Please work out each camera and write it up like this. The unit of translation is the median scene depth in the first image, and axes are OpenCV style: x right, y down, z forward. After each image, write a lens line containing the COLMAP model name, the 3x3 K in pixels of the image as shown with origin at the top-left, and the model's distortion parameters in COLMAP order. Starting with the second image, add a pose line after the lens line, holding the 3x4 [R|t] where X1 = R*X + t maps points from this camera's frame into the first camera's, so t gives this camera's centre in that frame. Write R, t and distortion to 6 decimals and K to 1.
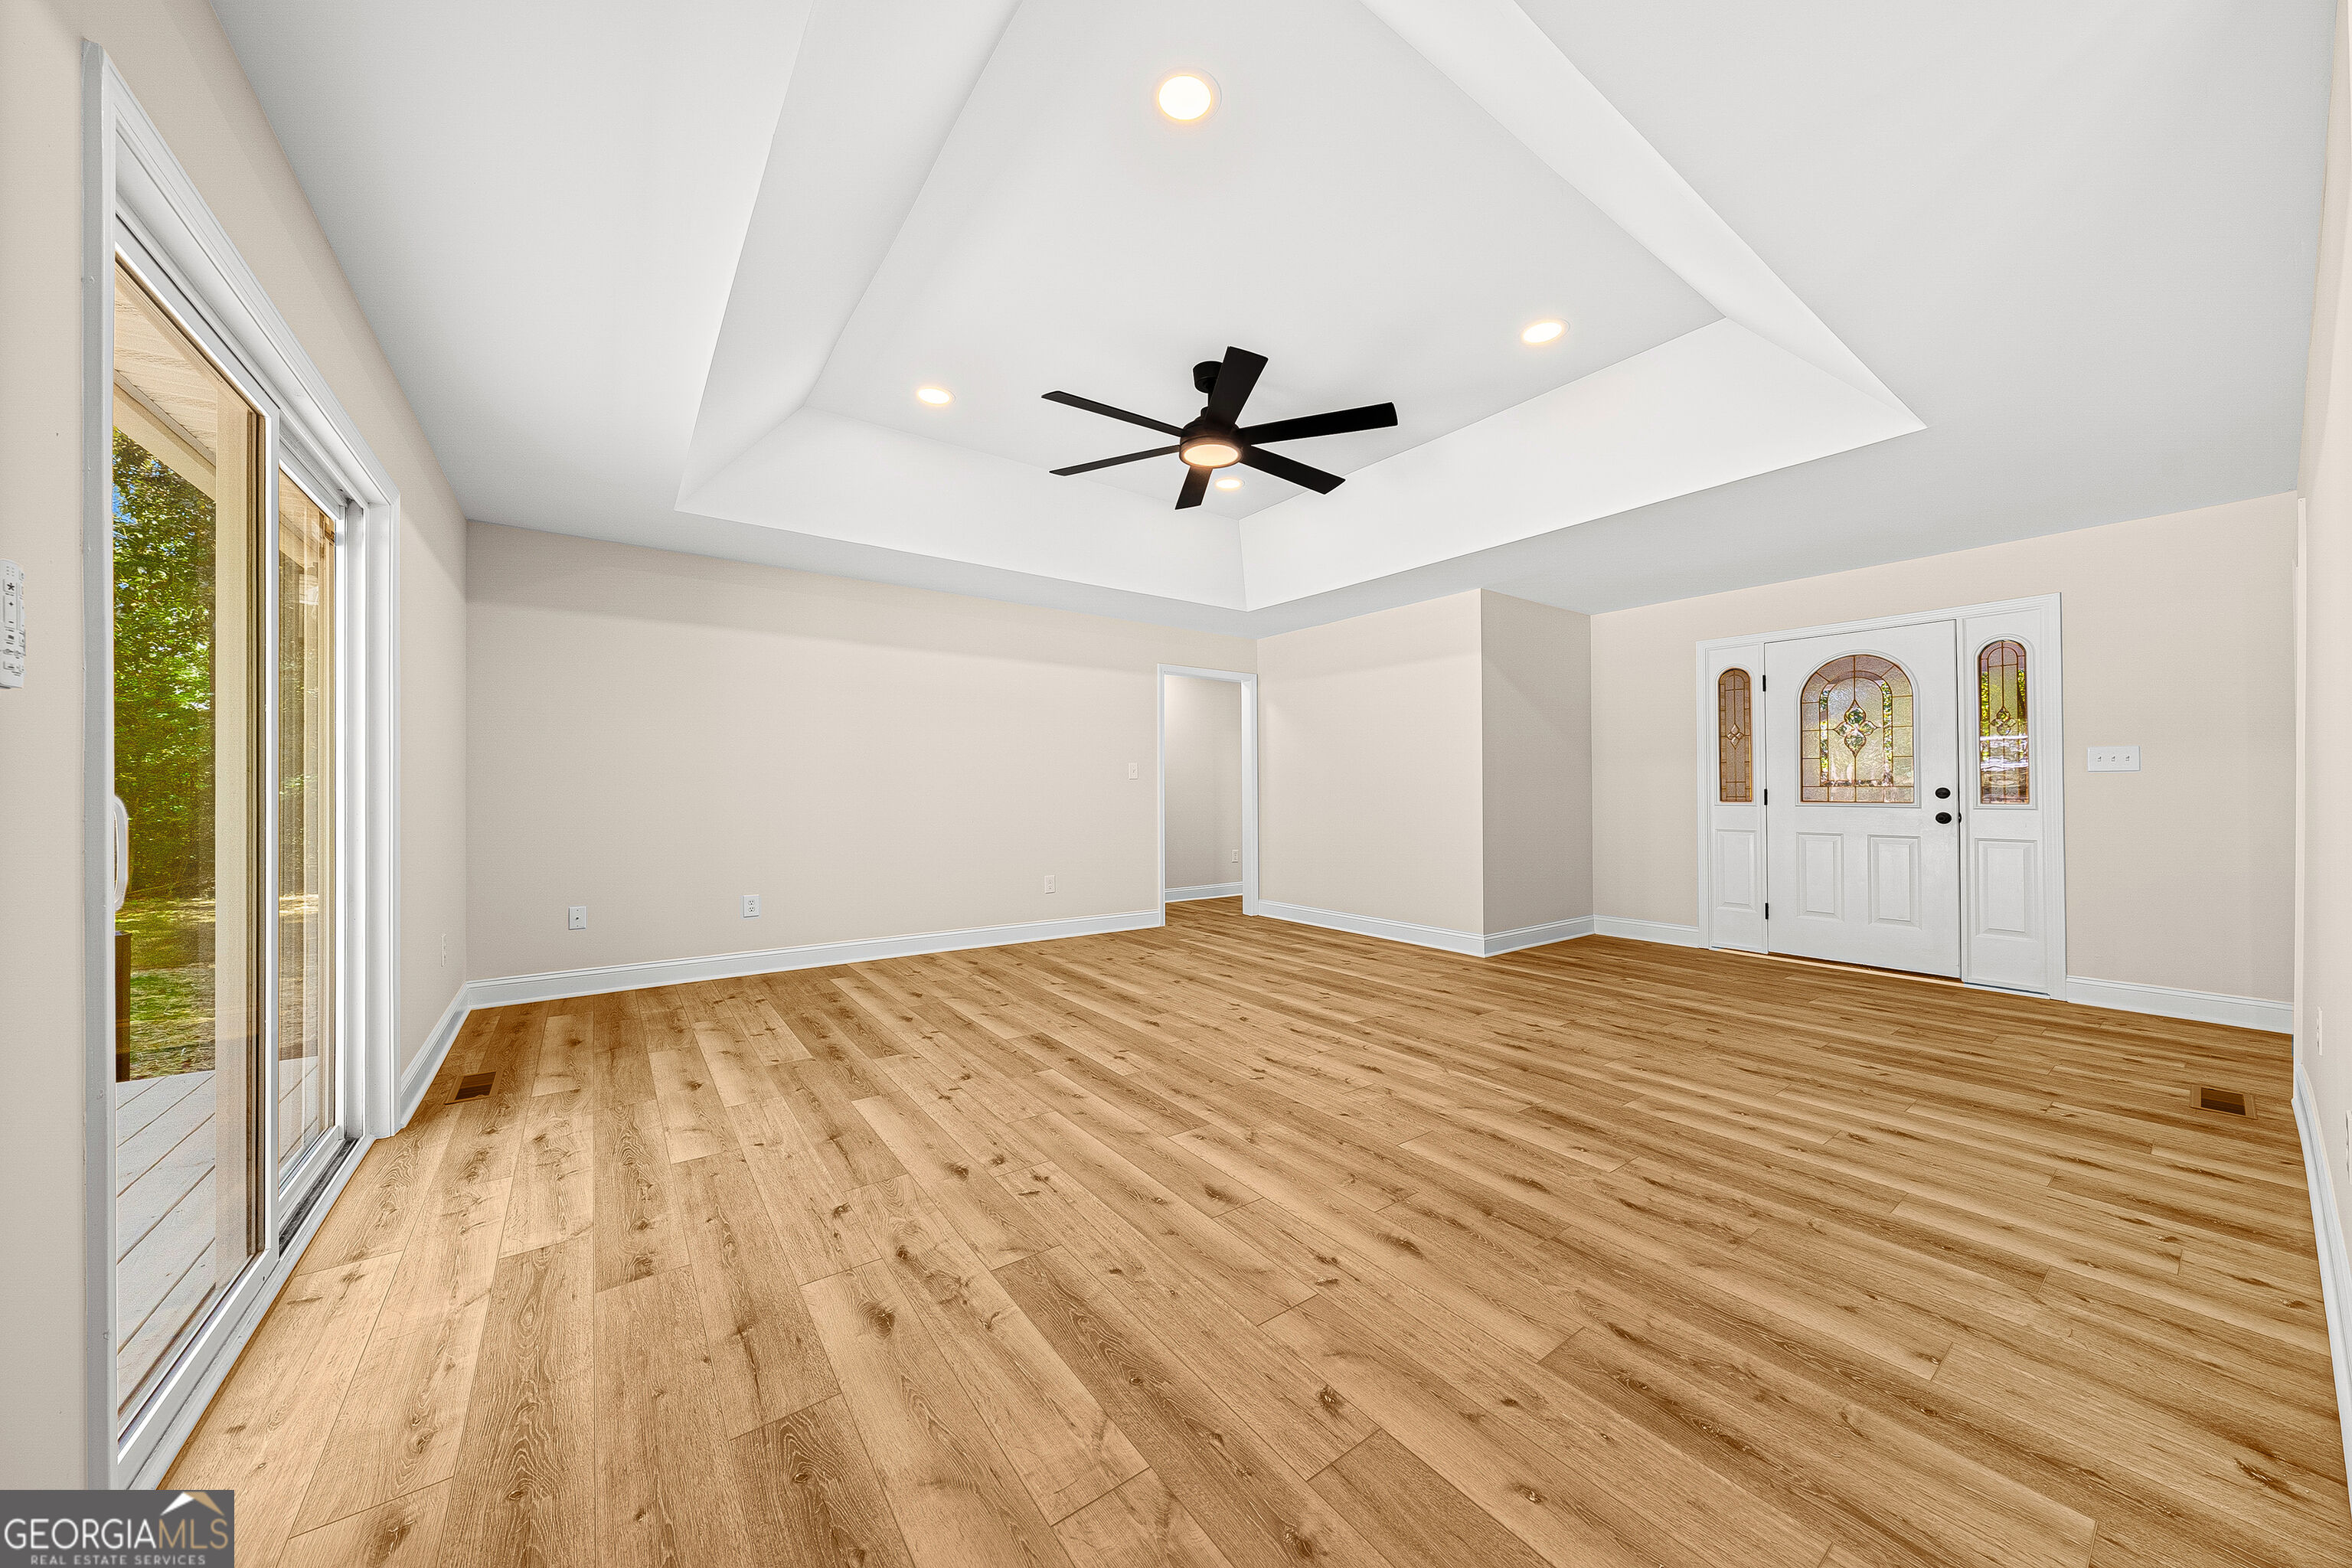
lens RADIAL K [[795.0, 0, 1177.2], [0, 795.0, 777.9], [0, 0, 1]] dist [-0.000484, 0.000180]
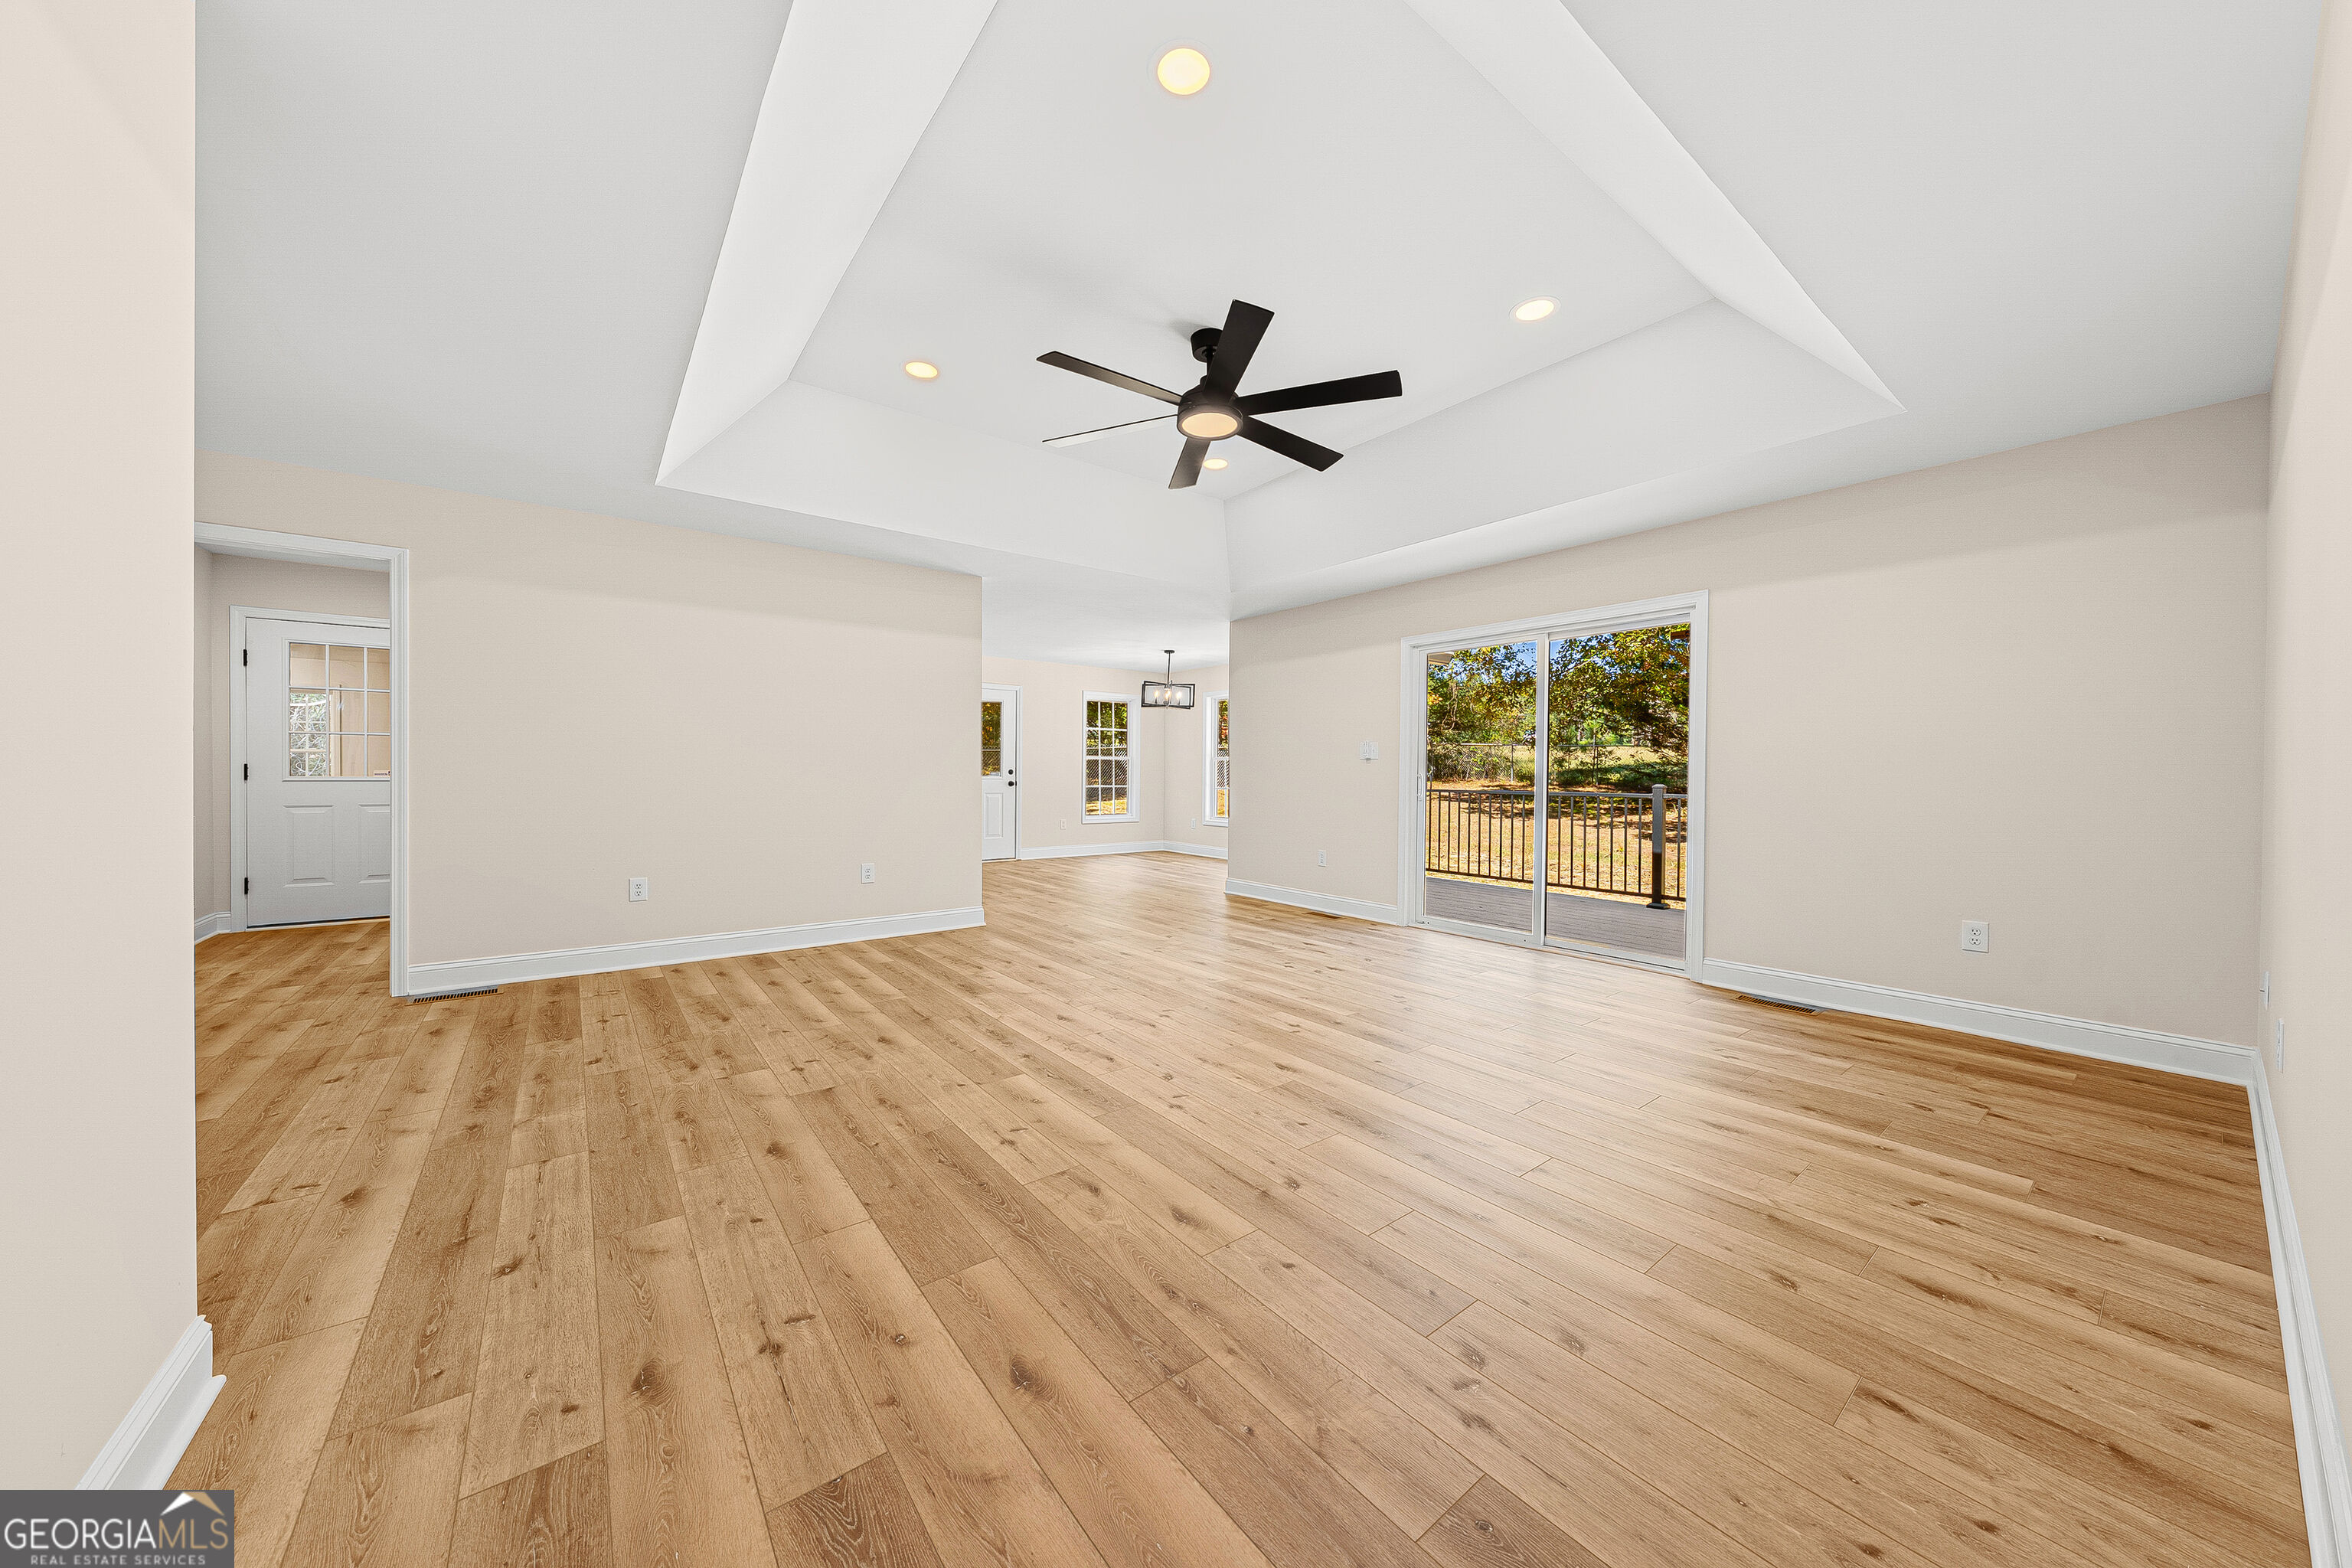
lens RADIAL K [[795.0, 0, 1177.2], [0, 795.0, 777.9], [0, 0, 1]] dist [-0.000484, 0.000180]
pose [[-0.999595, -0.007720, -0.027396, 0.111066], [-0.007561, 0.999954, -0.005918, 0.029902], [0.027441, -0.005708, -0.999607, 1.992791]]
